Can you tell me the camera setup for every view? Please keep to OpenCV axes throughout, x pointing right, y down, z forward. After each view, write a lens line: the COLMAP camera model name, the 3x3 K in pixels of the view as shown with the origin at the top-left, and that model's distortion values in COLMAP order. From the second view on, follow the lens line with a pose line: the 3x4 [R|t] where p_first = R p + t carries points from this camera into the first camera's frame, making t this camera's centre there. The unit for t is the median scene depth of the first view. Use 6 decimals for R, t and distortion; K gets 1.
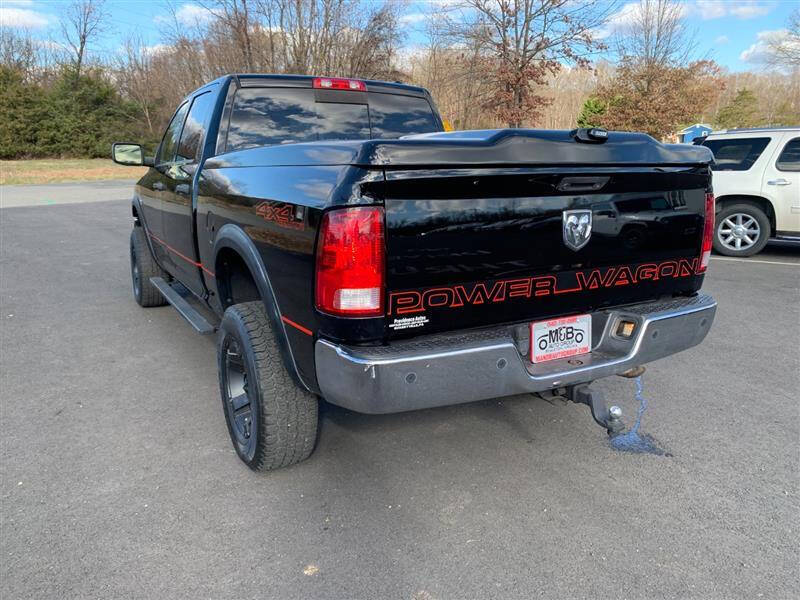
lens RADIAL K [[632.1, 0, 403.9], [0, 632.1, 298.6], [0, 0, 1]] dist [0.007973, 0.001409]
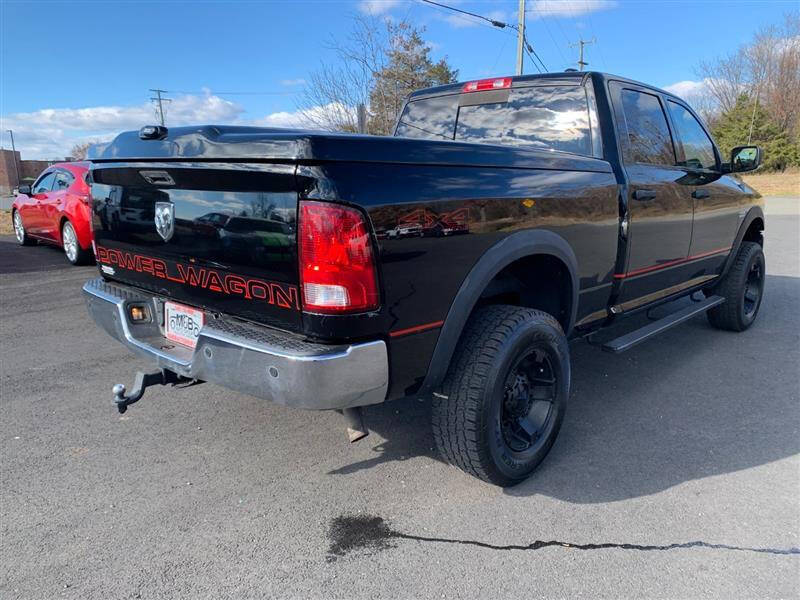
lens RADIAL K [[632.1, 0, 403.9], [0, 632.1, 298.6], [0, 0, 1]] dist [0.007973, 0.001409]
pose [[0.307430, 0.191726, -0.932056, 1.361243], [-0.211850, 0.968699, 0.129387, -0.199046], [0.927689, 0.157679, 0.338425, 0.985299]]
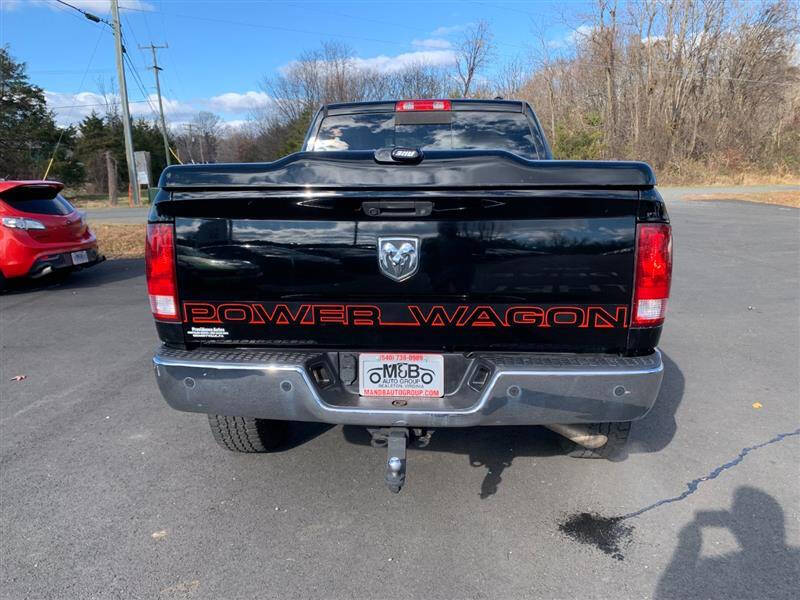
lens RADIAL K [[632.1, 0, 403.9], [0, 632.1, 298.6], [0, 0, 1]] dist [0.007973, 0.001409]
pose [[0.840405, 0.099200, -0.532803, 0.739788], [-0.113399, 0.993531, 0.006115, -0.054764], [0.529963, 0.055281, 0.846217, 0.218825]]
